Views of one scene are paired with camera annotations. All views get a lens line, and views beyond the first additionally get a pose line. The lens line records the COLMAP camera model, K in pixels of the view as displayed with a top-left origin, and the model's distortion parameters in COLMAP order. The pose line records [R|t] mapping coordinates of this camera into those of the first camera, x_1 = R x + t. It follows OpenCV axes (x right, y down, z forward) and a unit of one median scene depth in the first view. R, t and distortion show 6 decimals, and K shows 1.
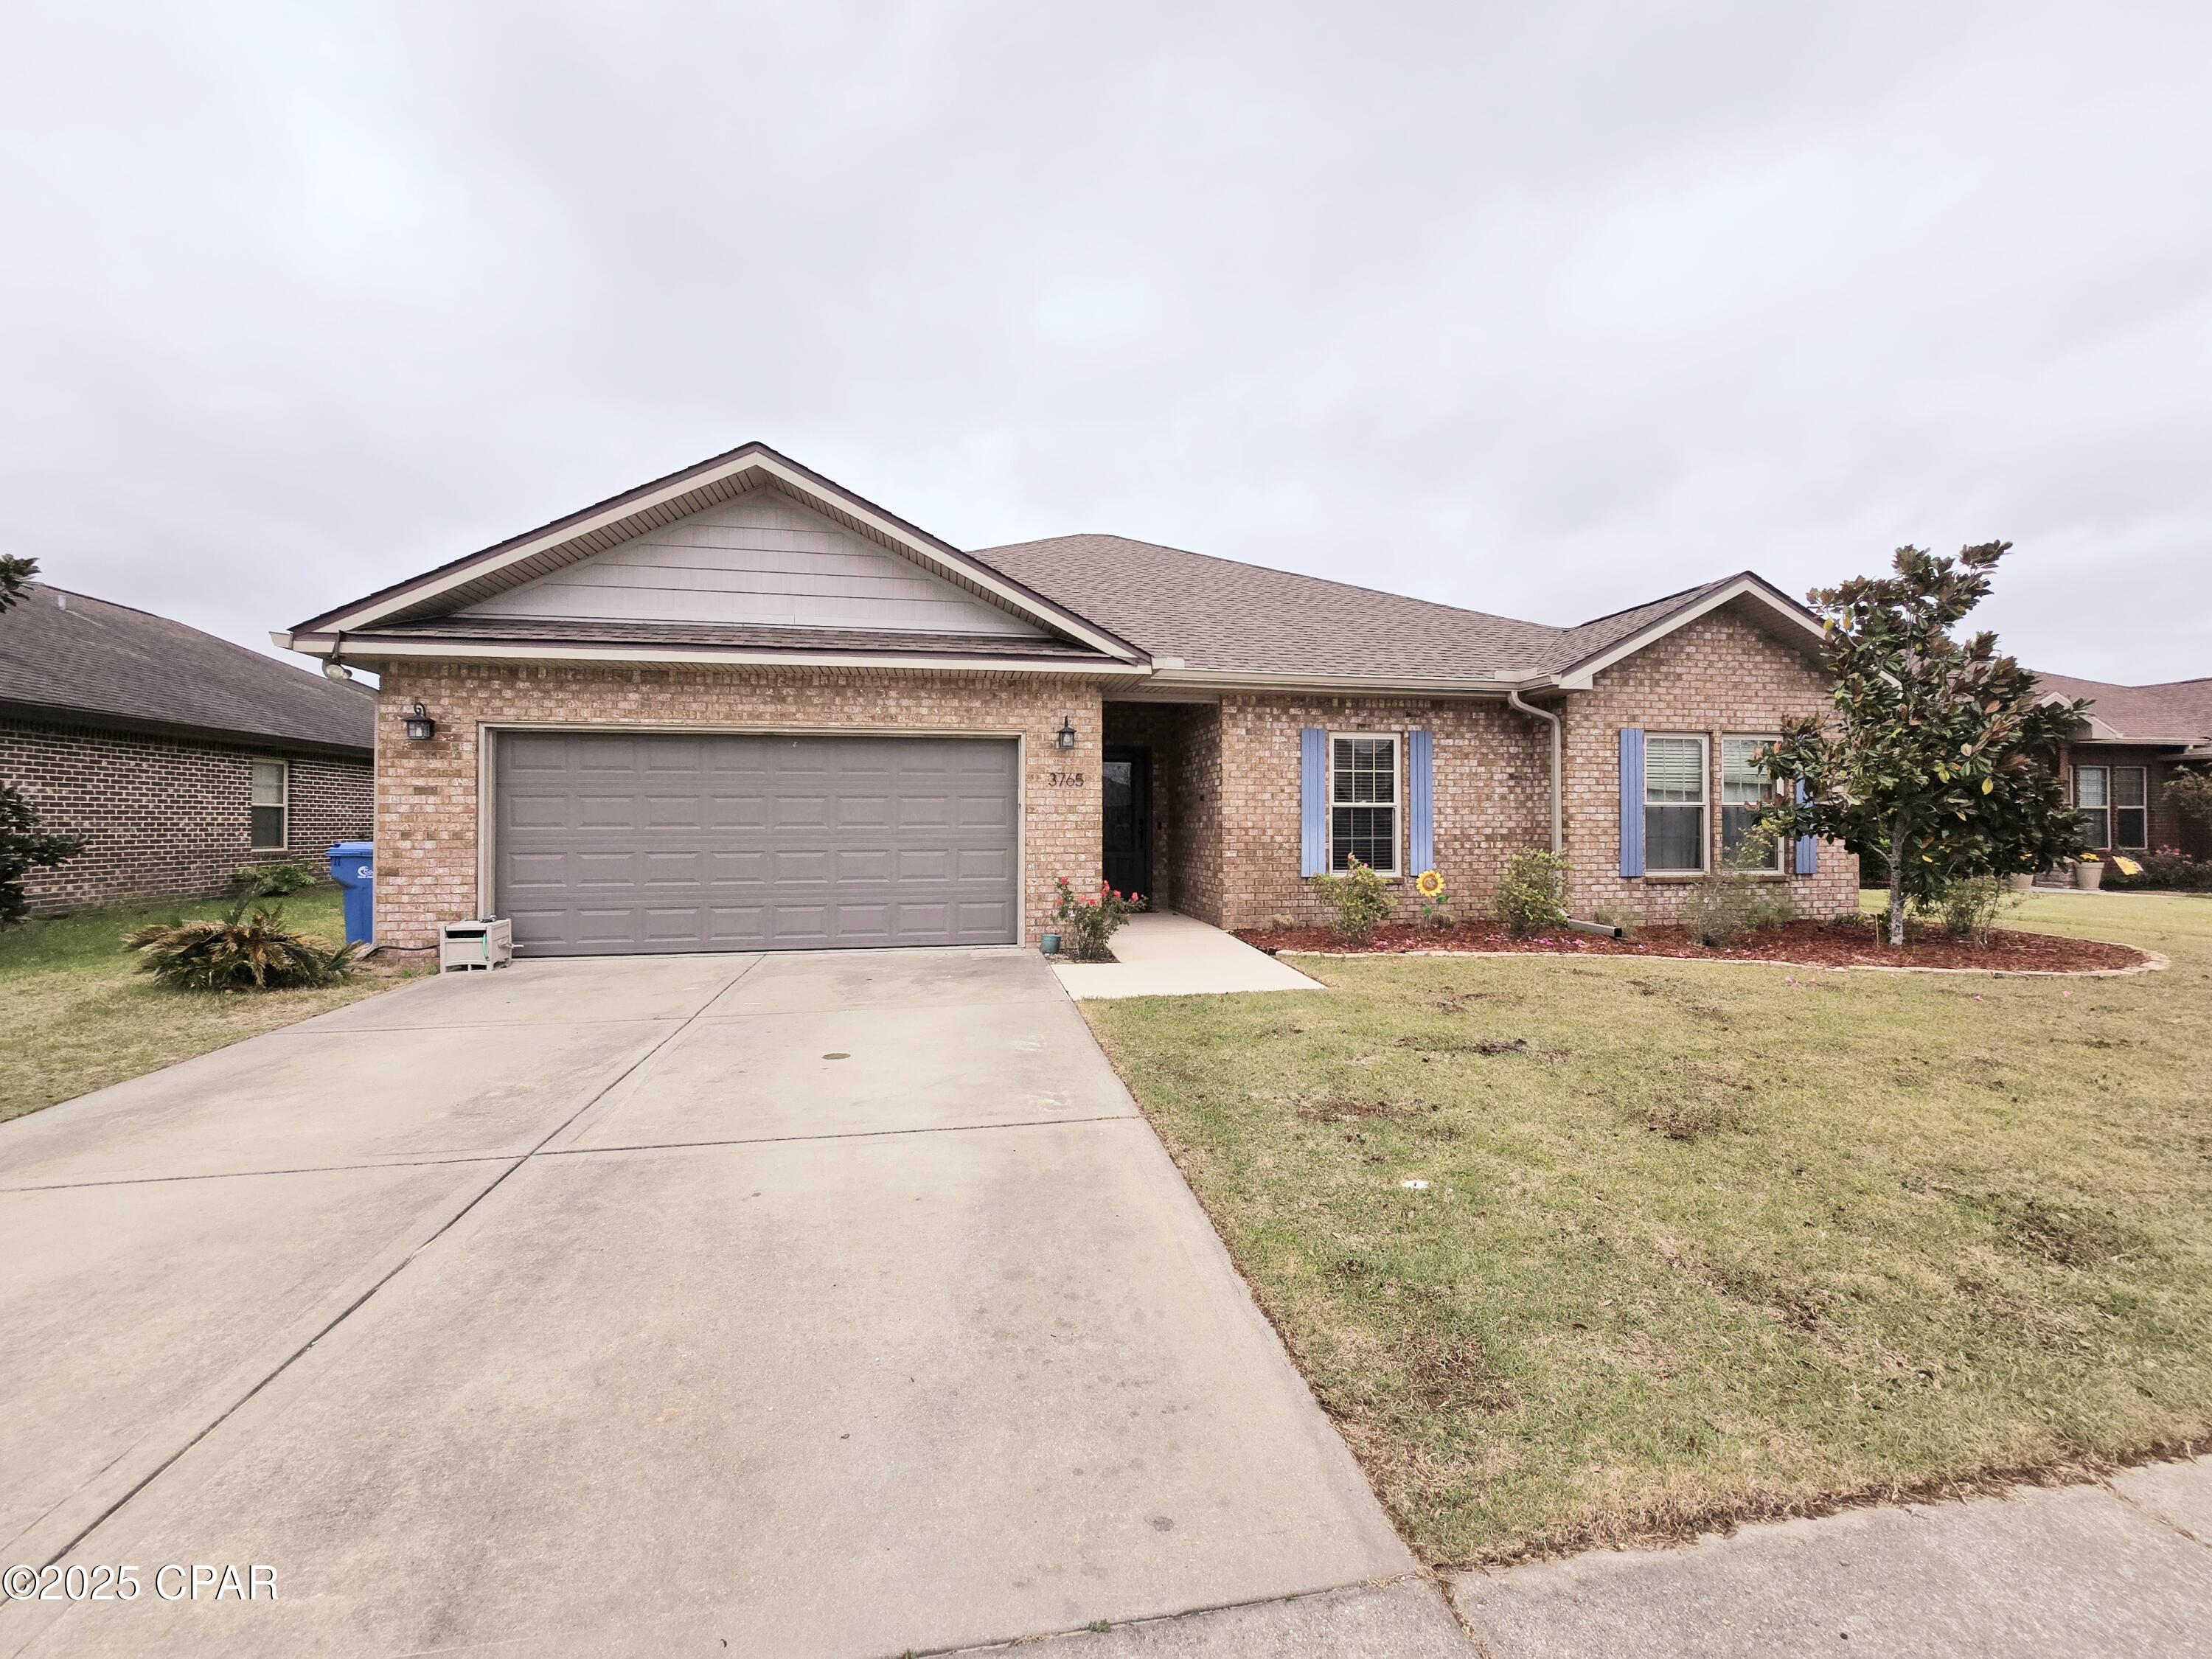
lens RADIAL K [[901.6, 0, 1106.0], [0, 901.6, 829.2], [0, 0, 1]] dist [-0.001160, 0.000206]
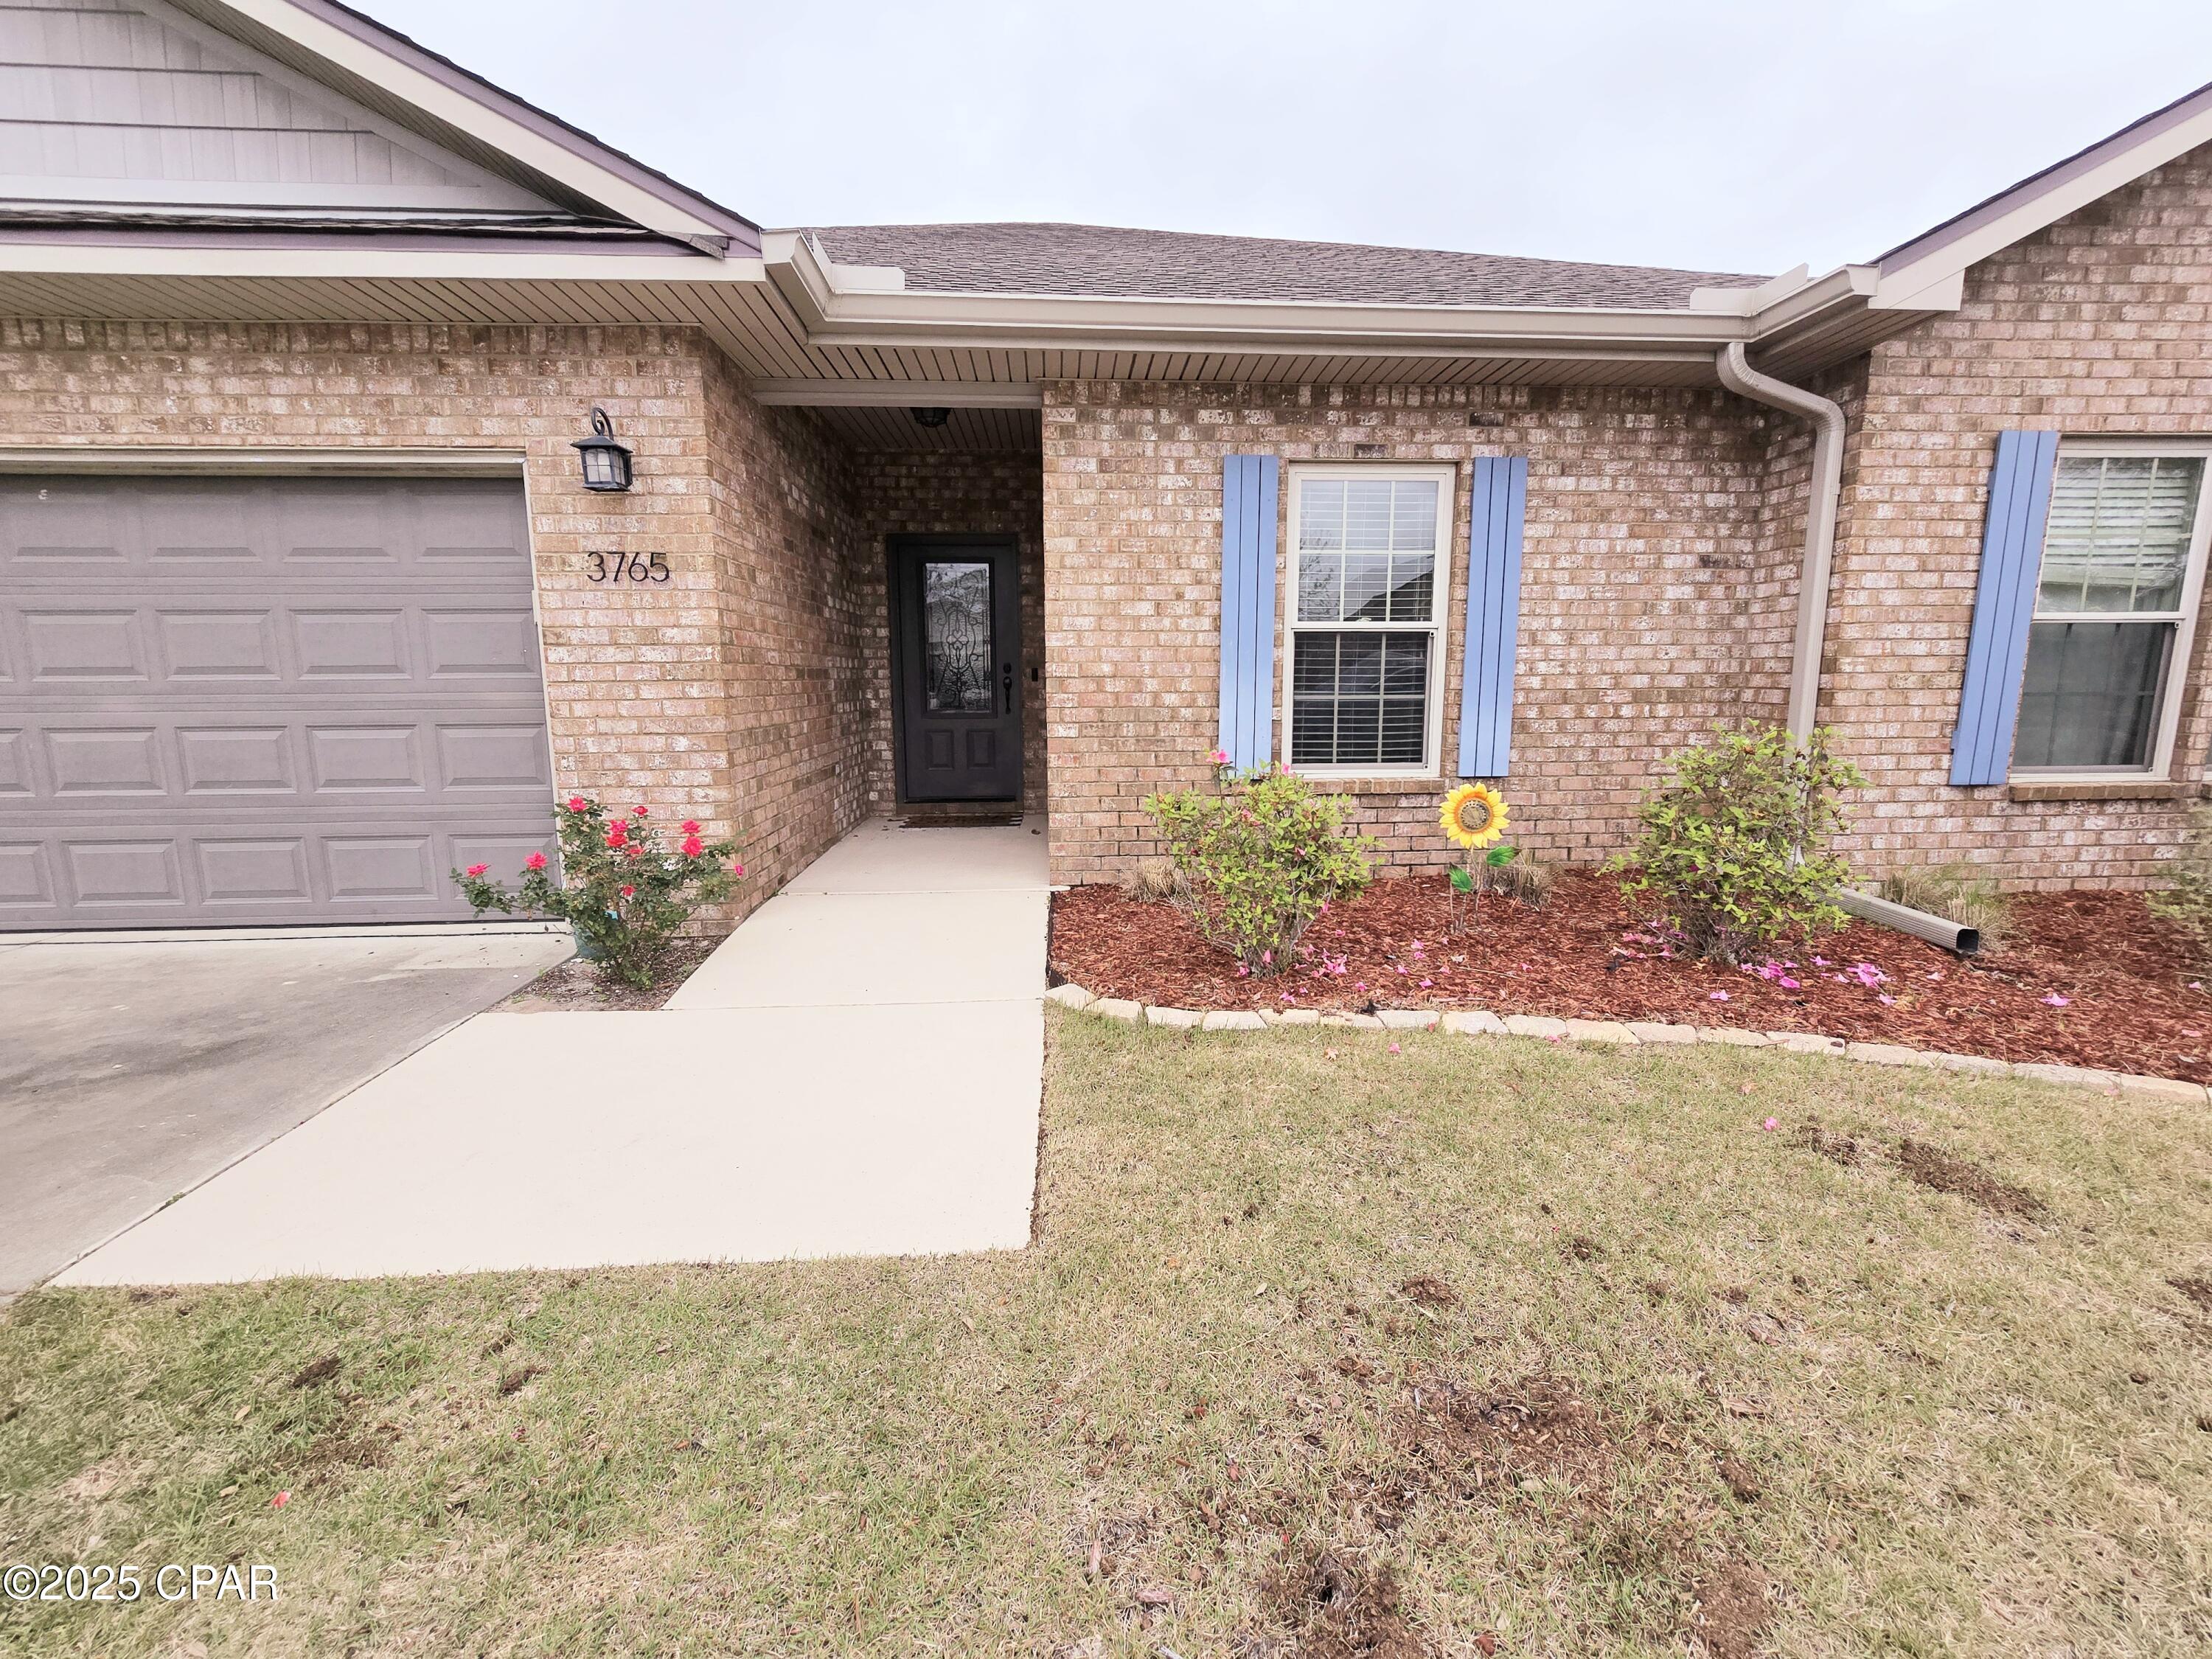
lens RADIAL K [[901.6, 0, 1105.1], [0, 901.6, 823.3], [0, 0, 1]] dist [-0.001160, 0.000206]
pose [[0.991865, 0.016322, -0.126243, 0.217183], [0.003478, 0.987901, 0.155049, 0.001282], [0.127246, -0.154227, 0.979807, 0.514750]]
